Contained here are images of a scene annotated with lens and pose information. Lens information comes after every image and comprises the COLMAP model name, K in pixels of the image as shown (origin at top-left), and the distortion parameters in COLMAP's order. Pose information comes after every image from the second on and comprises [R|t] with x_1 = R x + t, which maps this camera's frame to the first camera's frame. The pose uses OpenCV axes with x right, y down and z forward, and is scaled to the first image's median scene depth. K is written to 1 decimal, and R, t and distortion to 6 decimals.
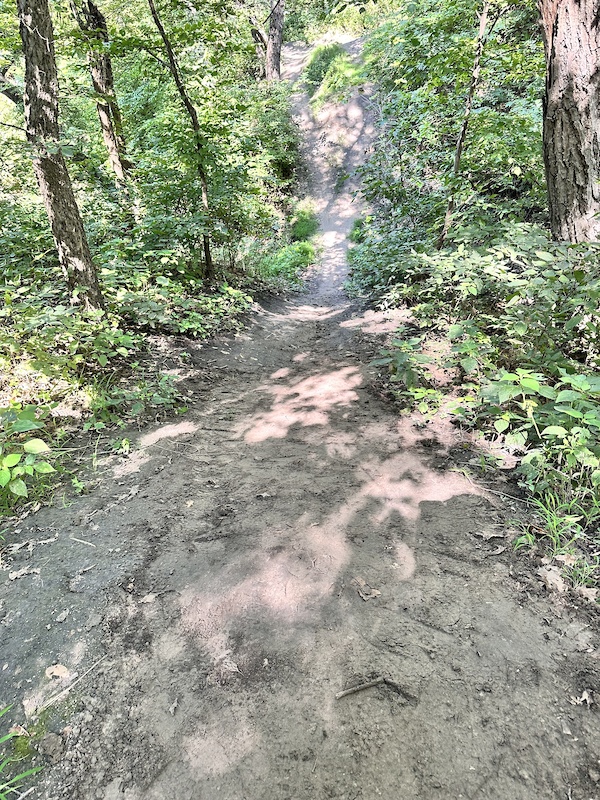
lens RADIAL K [[588.8, 0, 300.0], [0, 588.8, 400.0], [0, 0, 1]] dist [-0.007333, 0.002165]
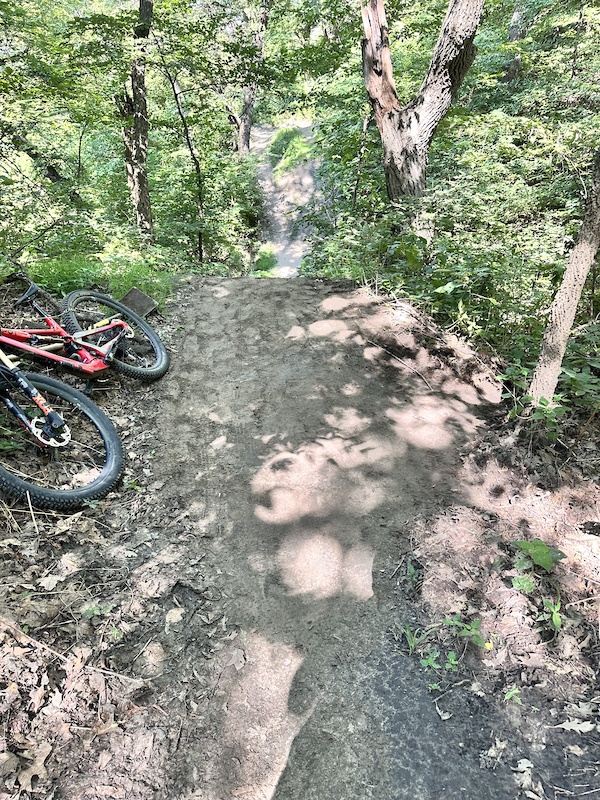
lens RADIAL K [[558.8, 0, 300.0], [0, 558.8, 400.0], [0, 0, 1]] dist [0.006246, -0.005599]
pose [[0.997630, 0.021732, 0.065283, 0.008226], [-0.015811, 0.995827, -0.089879, 0.096734], [-0.066964, 0.088634, 0.993811, -0.166183]]
